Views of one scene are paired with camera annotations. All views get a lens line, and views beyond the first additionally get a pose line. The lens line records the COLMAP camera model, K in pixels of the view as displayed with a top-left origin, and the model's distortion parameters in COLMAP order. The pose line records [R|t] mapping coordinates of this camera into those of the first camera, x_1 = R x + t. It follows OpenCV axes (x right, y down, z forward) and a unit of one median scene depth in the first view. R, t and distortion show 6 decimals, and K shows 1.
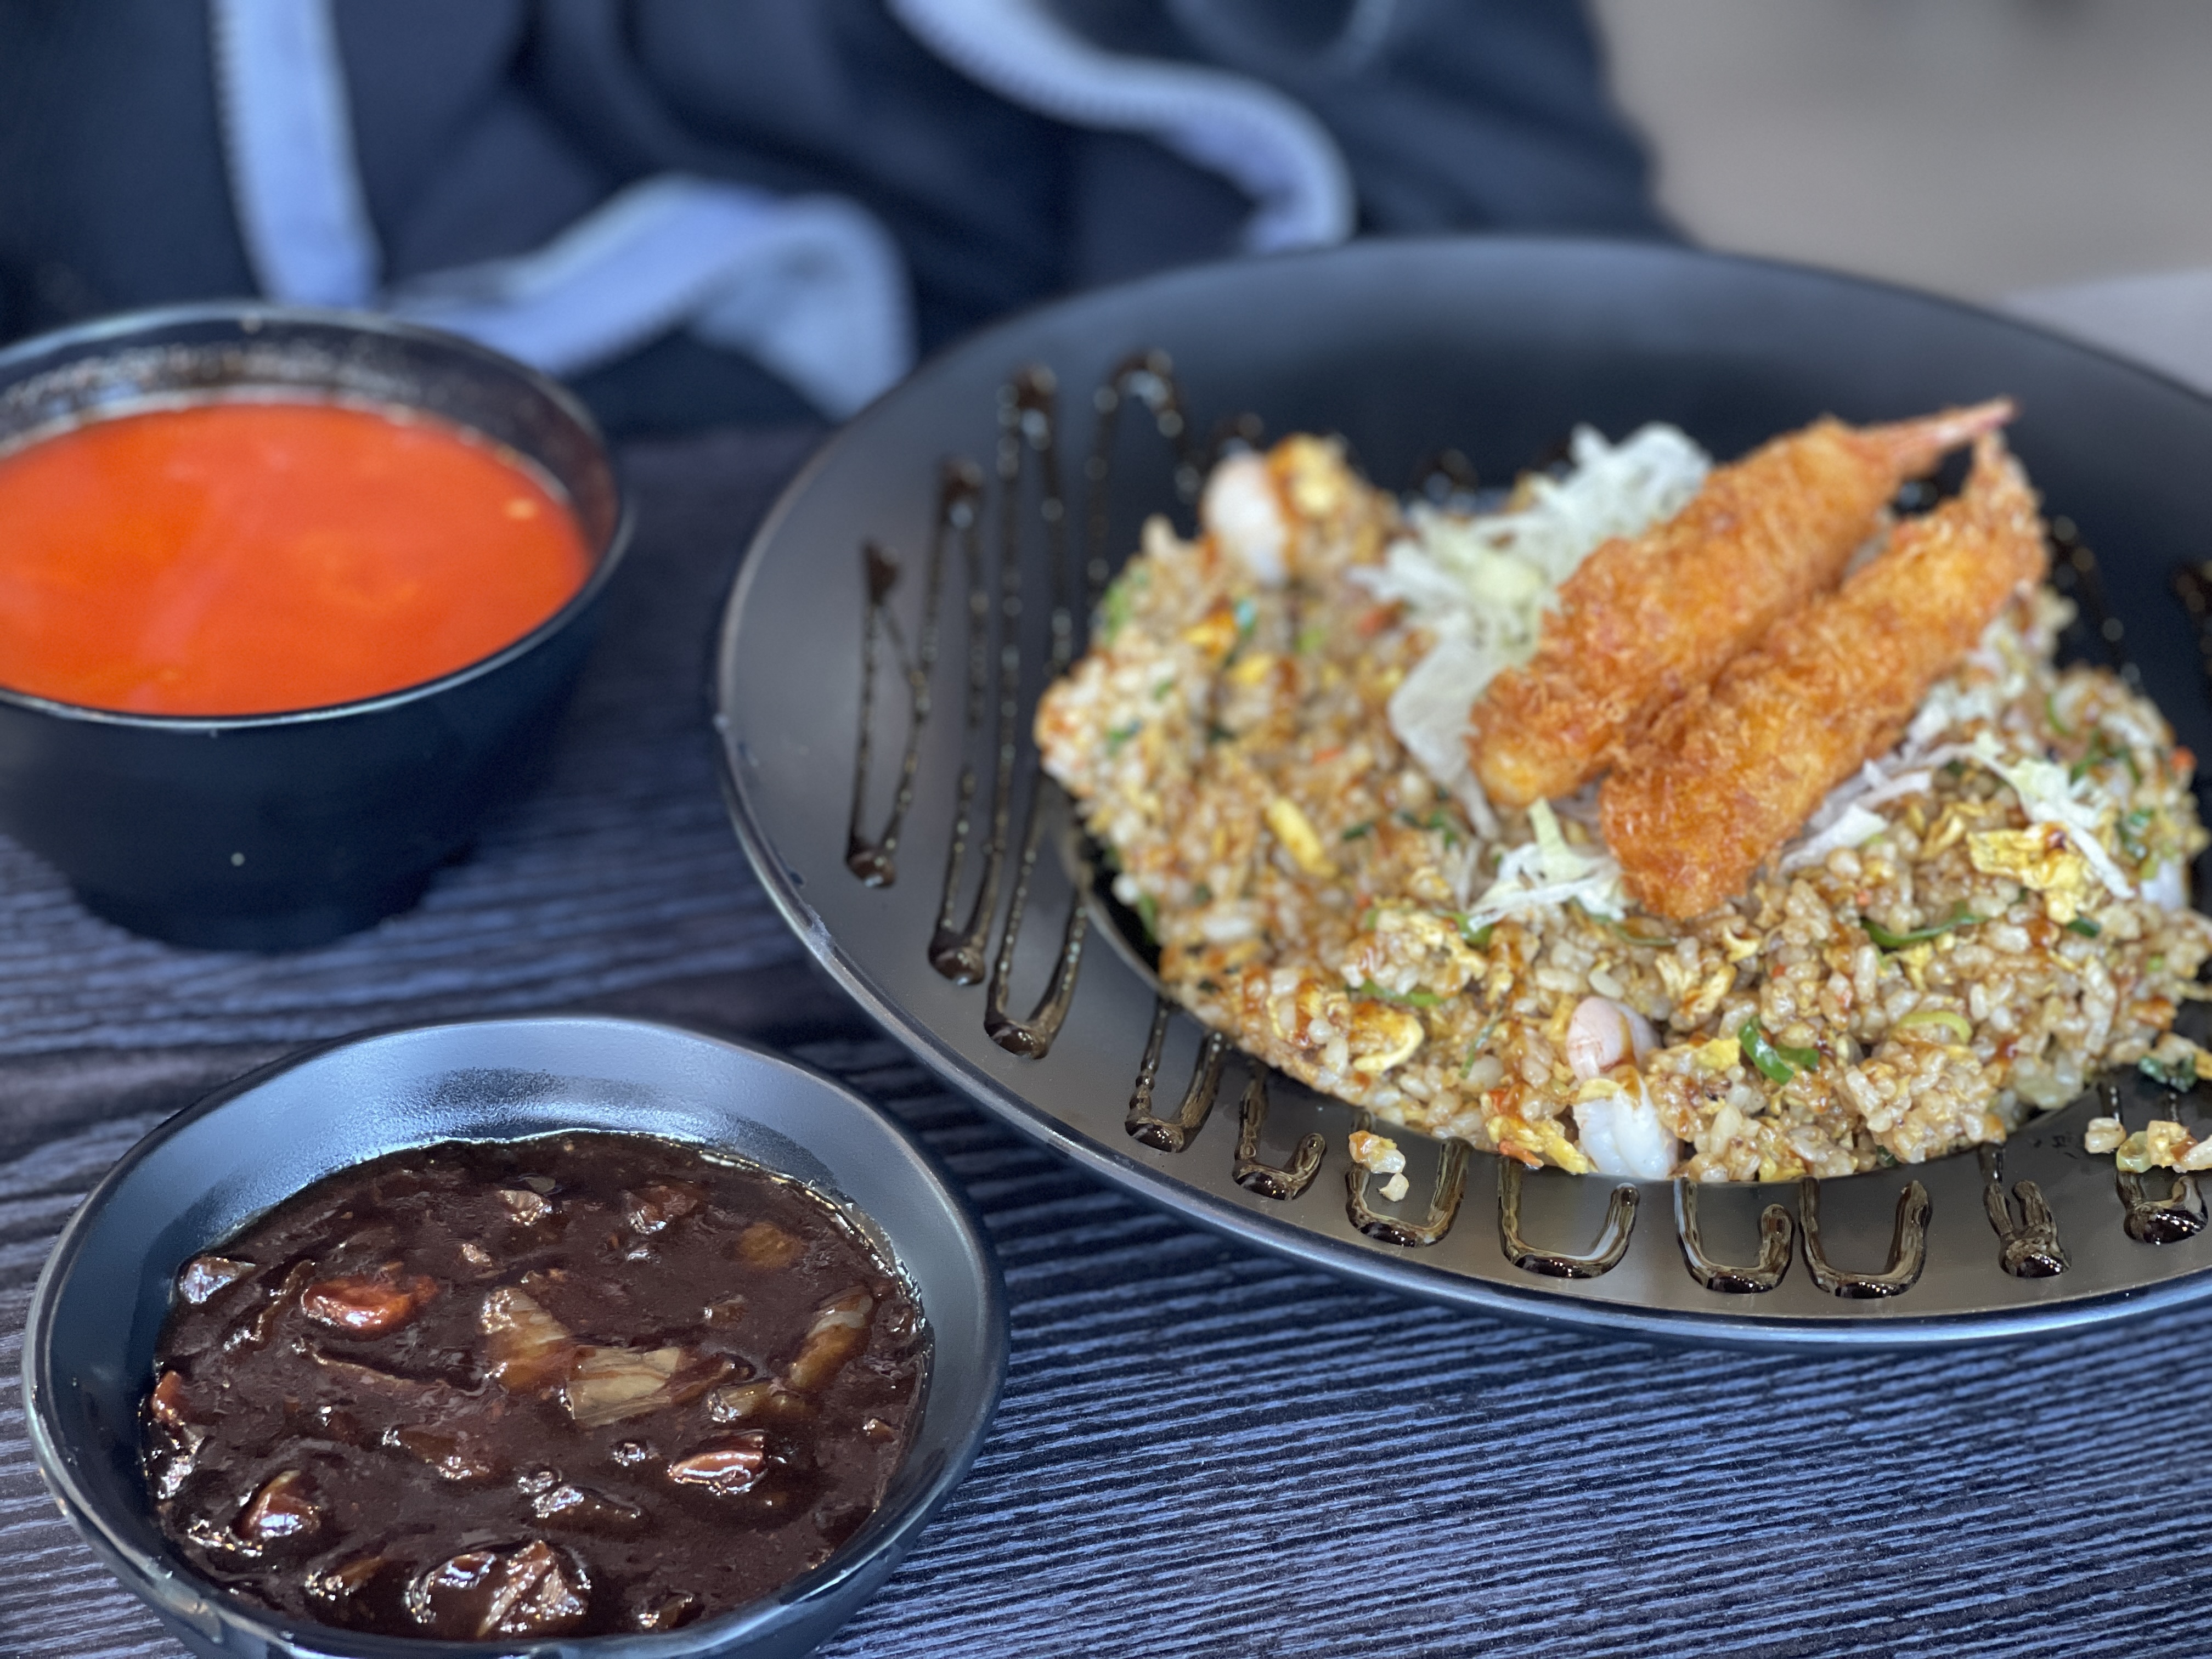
lens RADIAL K [[4195.6, 0, 1052.0], [0, 4195.6, 766.4], [0, 0, 1]] dist [0.098185, 0.000000]
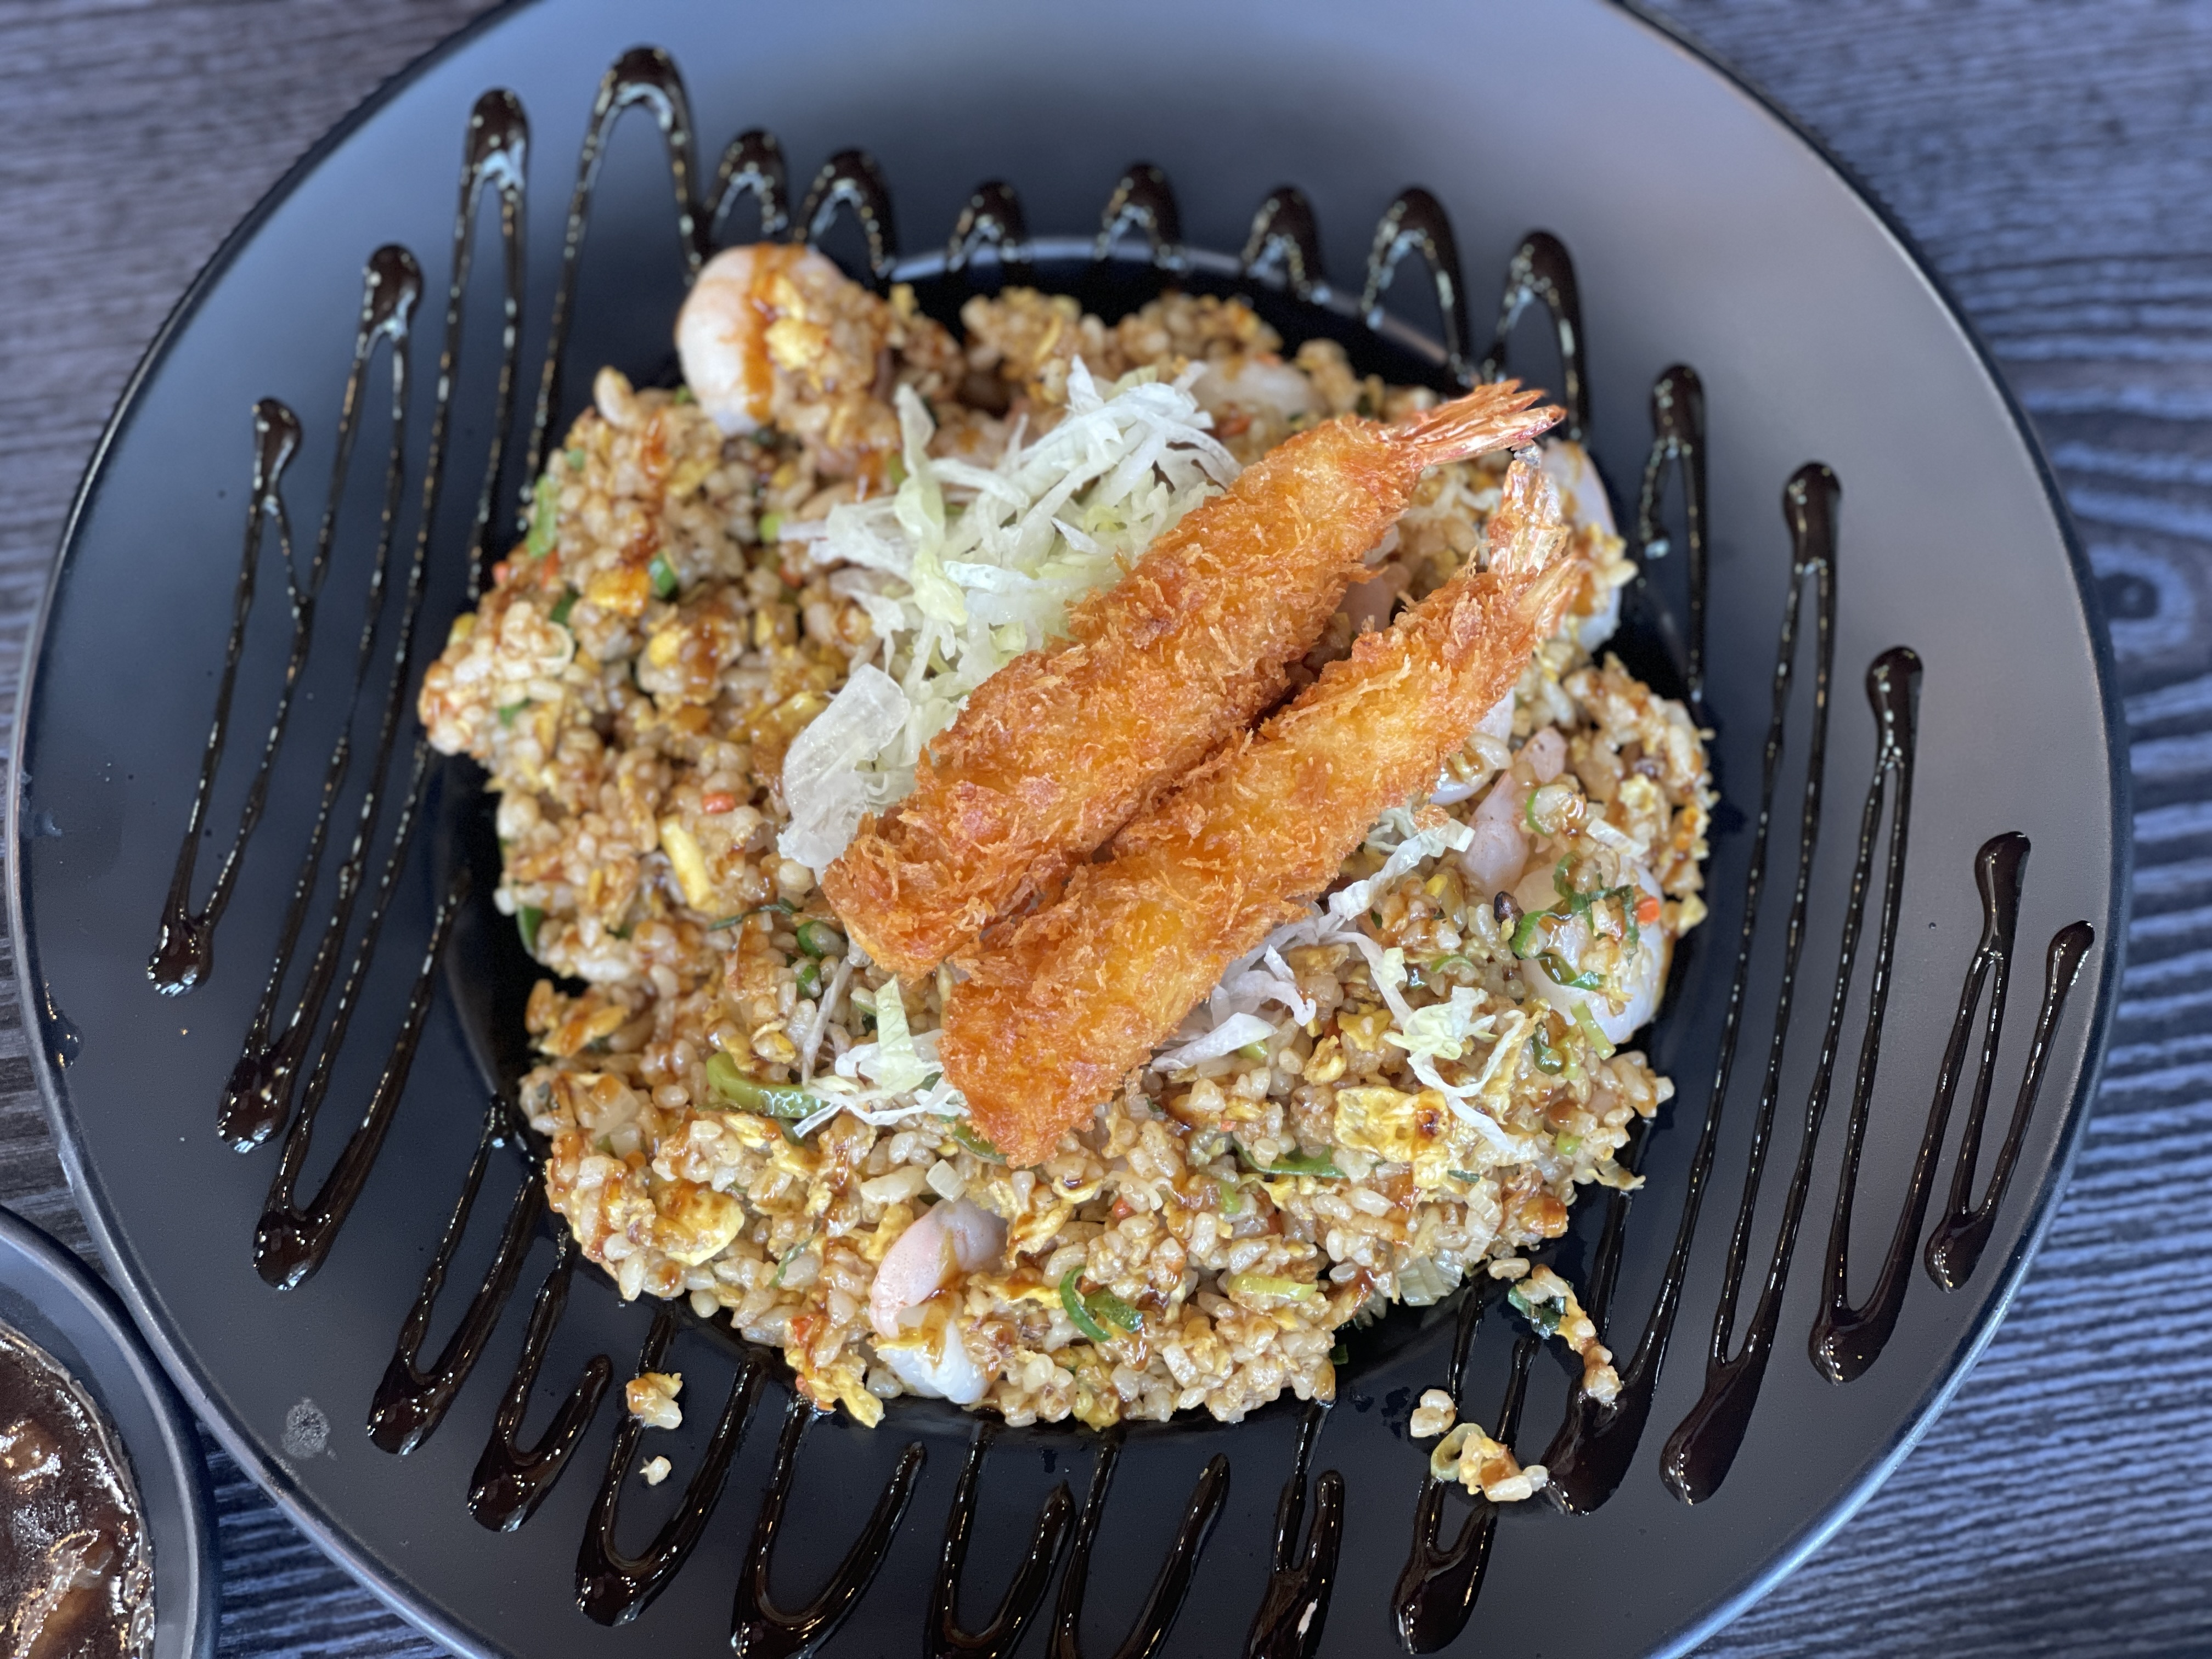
lens RADIAL K [[4195.6, 0, 1109.7], [0, 4195.6, 834.5], [0, 0, 1]] dist [0.098185, 0.000000]
pose [[0.992832, 0.090729, -0.077798, 0.234604], [-0.033351, 0.835398, 0.548633, -0.526749], [0.114769, -0.542106, 0.832436, 0.273172]]
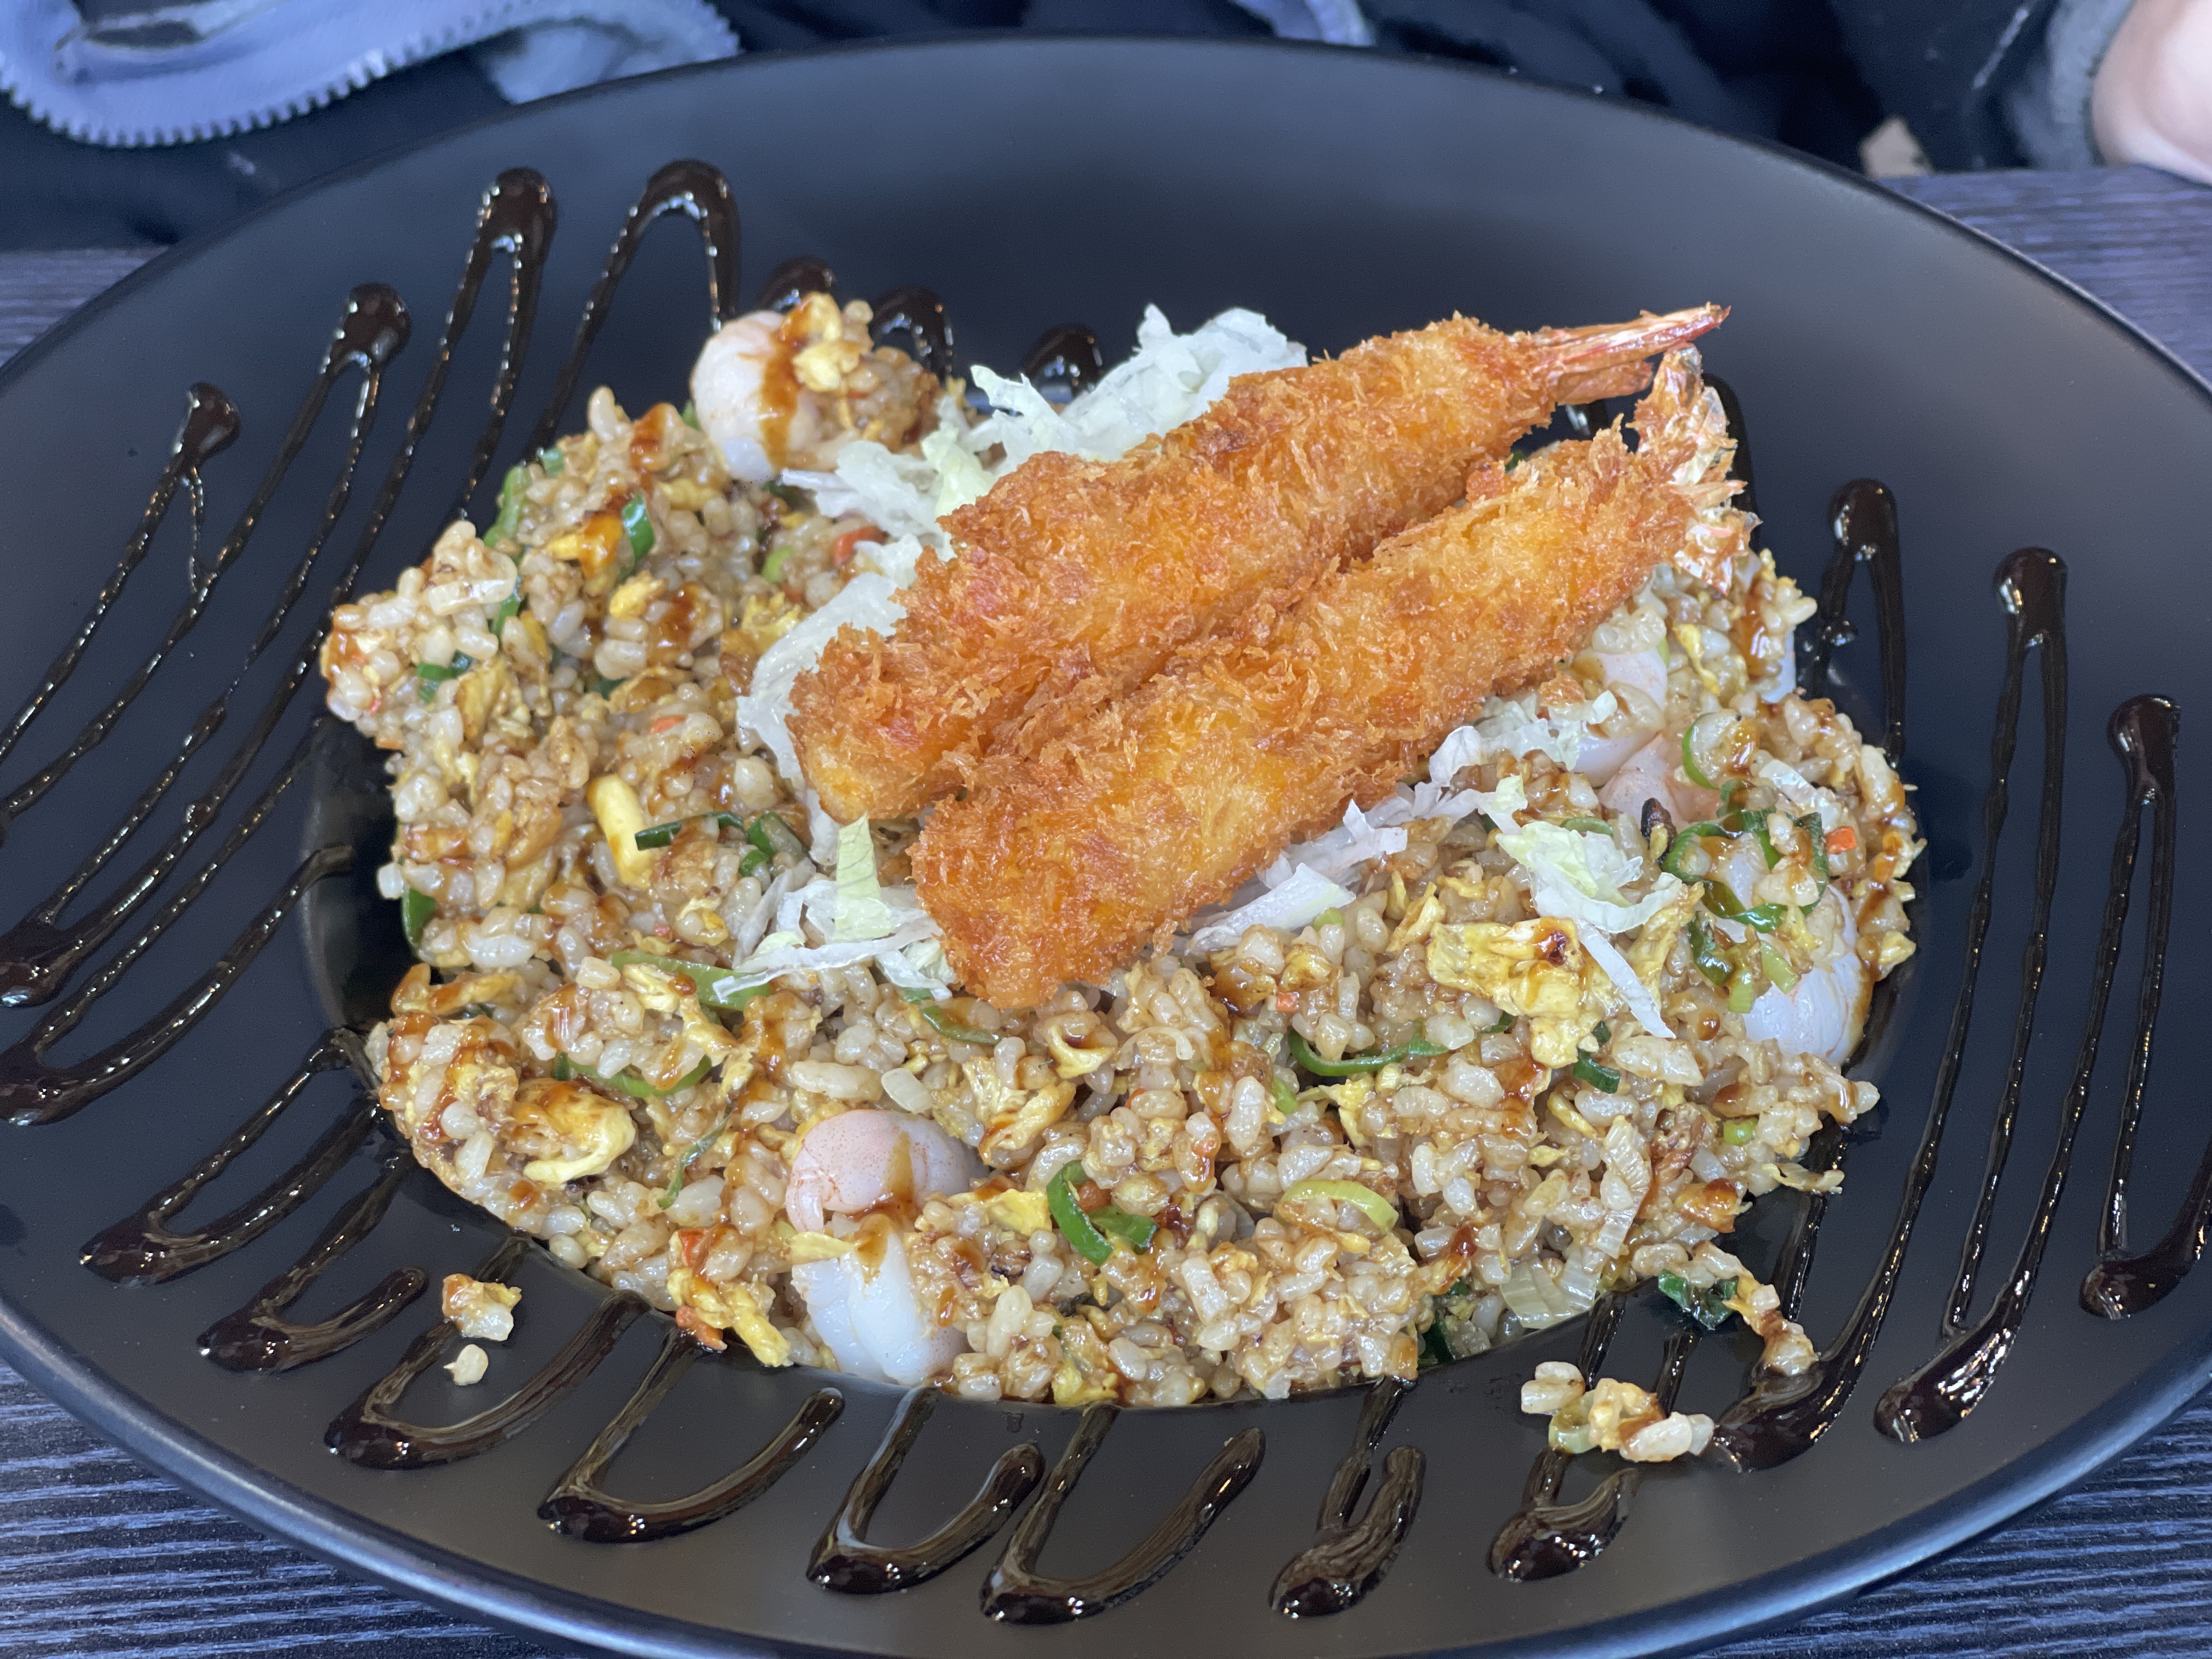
lens RADIAL K [[4195.6, 0, 1121.8], [0, 4195.6, 829.9], [0, 0, 1]] dist [0.098185, 0.000000]
pose [[0.983503, 0.090589, -0.156573, 0.273965], [-0.083141, 0.995101, 0.053491, -0.031789], [0.160652, -0.039591, 0.986217, 0.320368]]
